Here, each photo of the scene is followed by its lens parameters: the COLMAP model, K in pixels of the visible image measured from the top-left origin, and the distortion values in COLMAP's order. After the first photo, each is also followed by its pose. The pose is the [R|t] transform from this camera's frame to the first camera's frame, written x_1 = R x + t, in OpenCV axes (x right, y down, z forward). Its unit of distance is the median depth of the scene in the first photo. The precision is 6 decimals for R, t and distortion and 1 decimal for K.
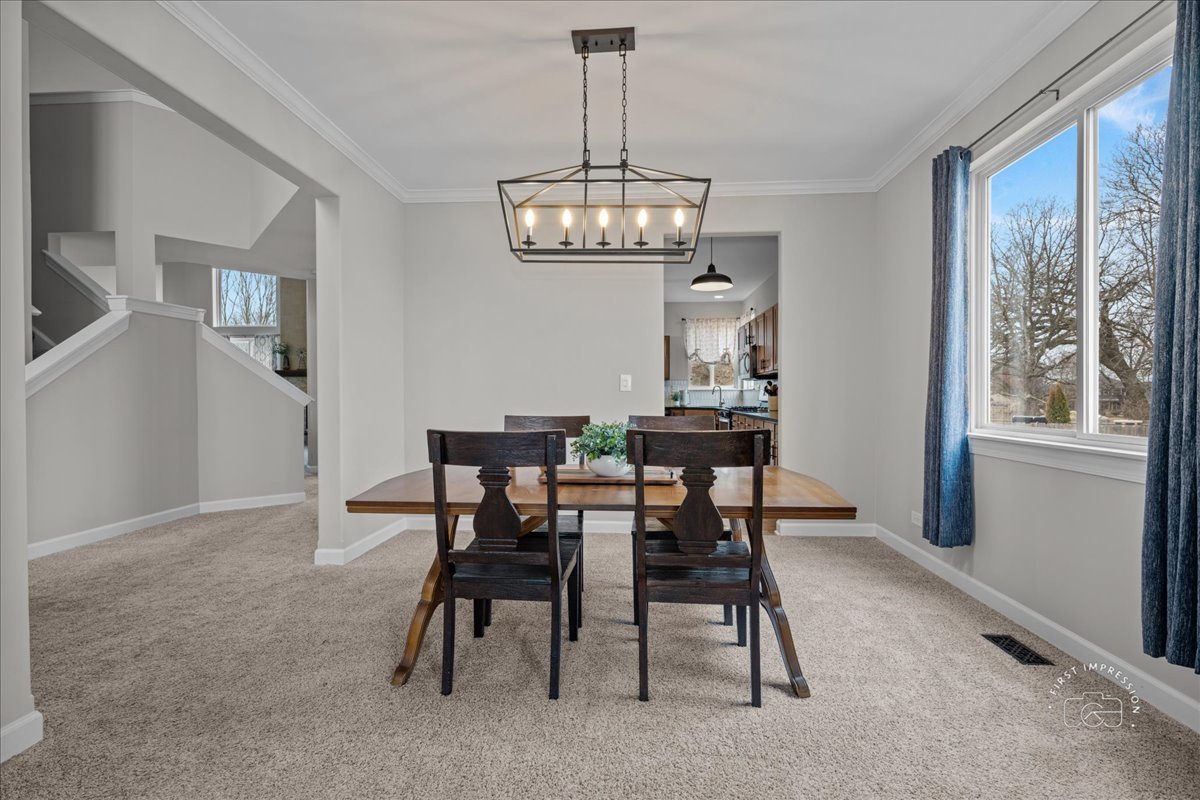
lens RADIAL K [[526.9, 0, 600.0], [0, 526.9, 400.0], [0, 0, 1]] dist [-0.000591, -0.000030]
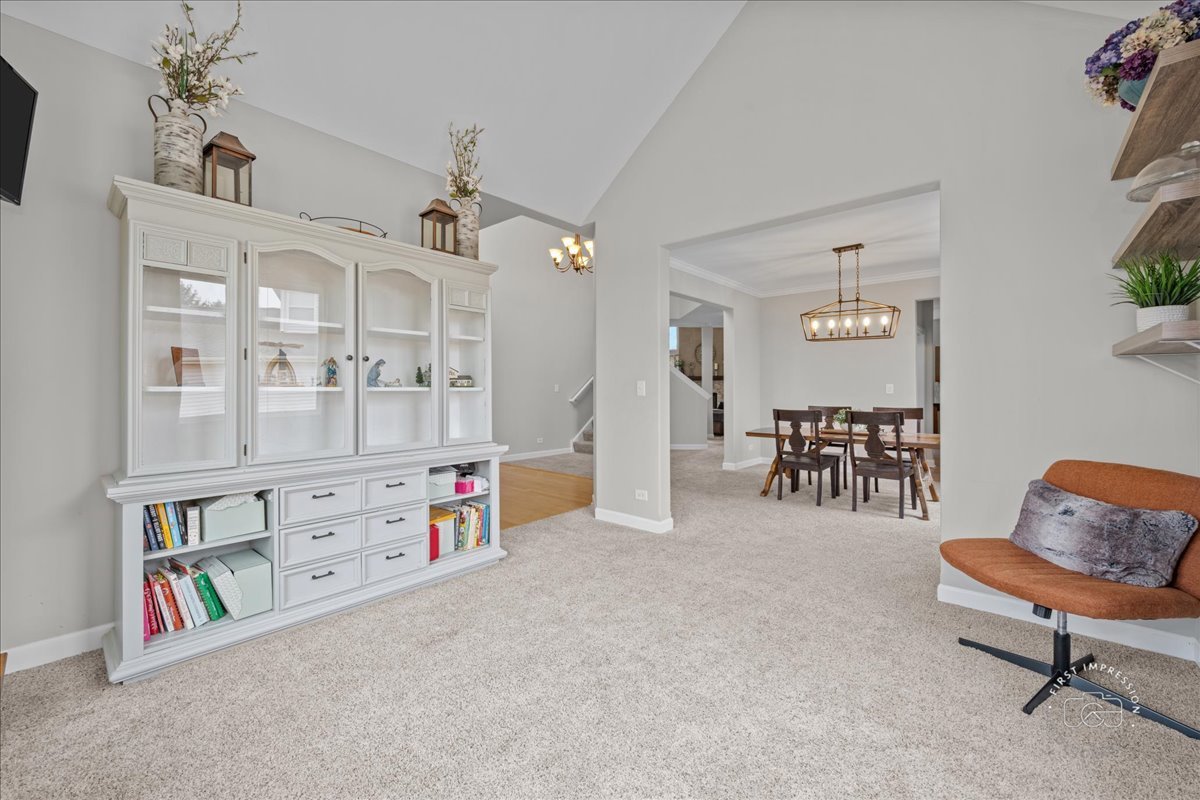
lens RADIAL K [[472.7, 0, 604.4], [0, 472.7, 389.0], [0, 0, 1]] dist [-0.001798, 0.000014]
pose [[0.795176, -0.000780, -0.606378, 0.453992], [-0.005741, 0.999945, -0.008814, -0.024791], [0.606352, 0.010490, 0.795128, -1.447156]]
